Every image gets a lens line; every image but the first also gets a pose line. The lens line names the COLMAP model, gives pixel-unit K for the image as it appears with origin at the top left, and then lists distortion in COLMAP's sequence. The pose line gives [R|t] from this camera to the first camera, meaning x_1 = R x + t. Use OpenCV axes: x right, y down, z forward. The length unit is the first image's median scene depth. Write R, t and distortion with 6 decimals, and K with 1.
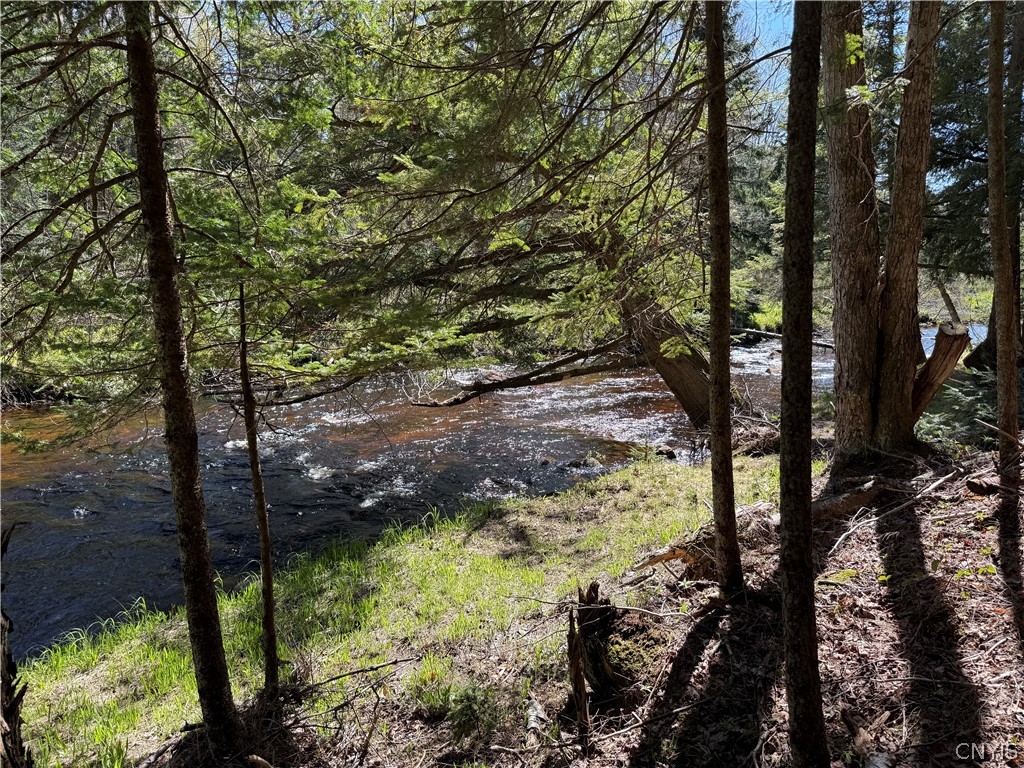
lens RADIAL K [[729.3, 0, 512.0], [0, 729.3, 384.0], [0, 0, 1]] dist [0.167627, -0.334752]
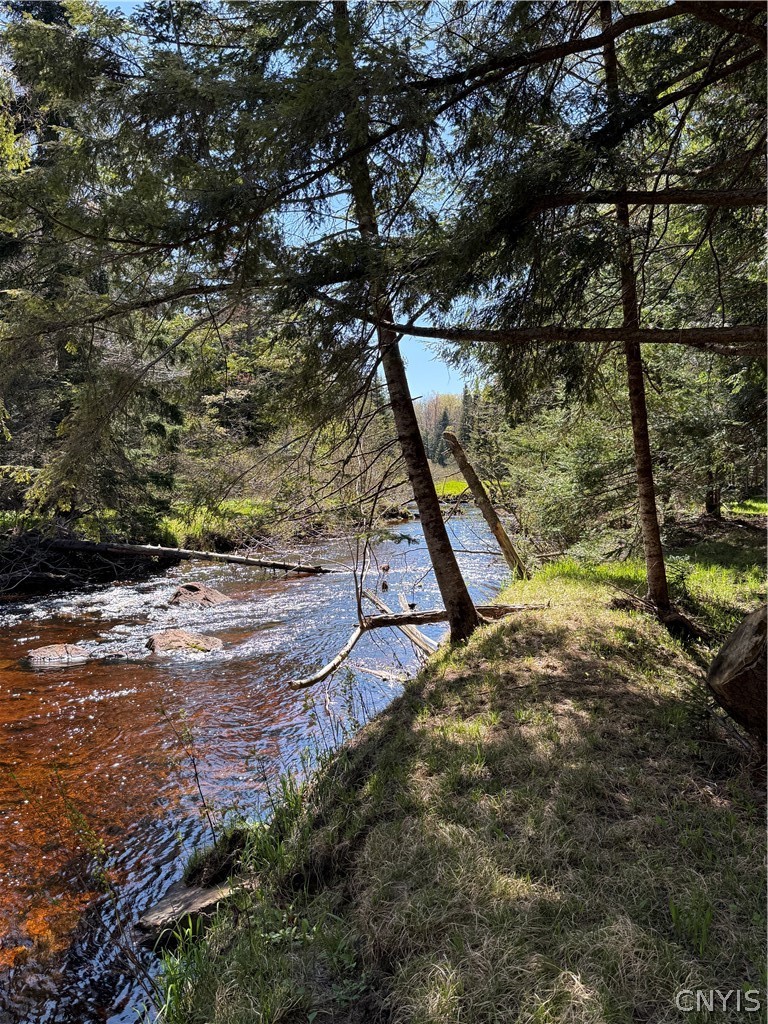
lens RADIAL K [[839.5, 0, 384.0], [0, 839.5, 512.0], [0, 0, 1]] dist [0.114022, 0.000449]
pose [[0.872432, -0.047877, 0.486384, 0.149145], [0.096346, 0.992509, -0.075118, -0.031191], [-0.479145, 0.112396, 0.870510, 0.313056]]
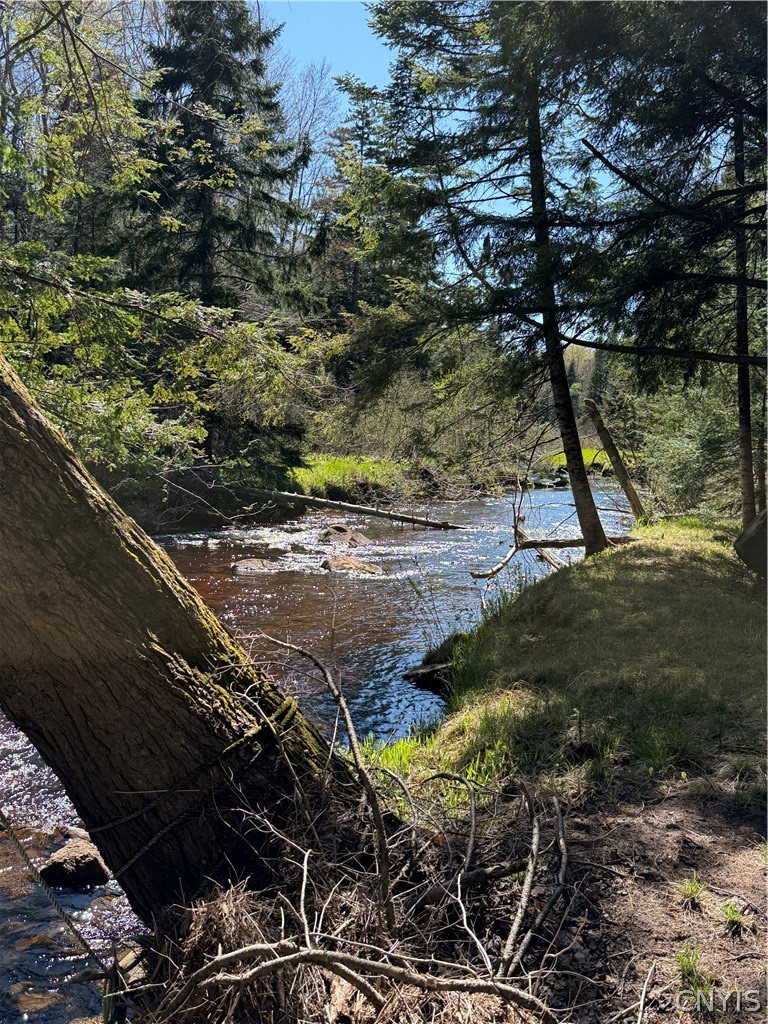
lens RADIAL K [[1026.7, 0, 384.0], [0, 1026.7, 512.0], [0, 0, 1]] dist [0.214857, -0.533998]
pose [[0.917282, -0.009942, 0.398115, 0.053846], [0.033804, 0.998024, -0.052963, -0.010453], [-0.396801, 0.062040, 0.915805, 0.185573]]
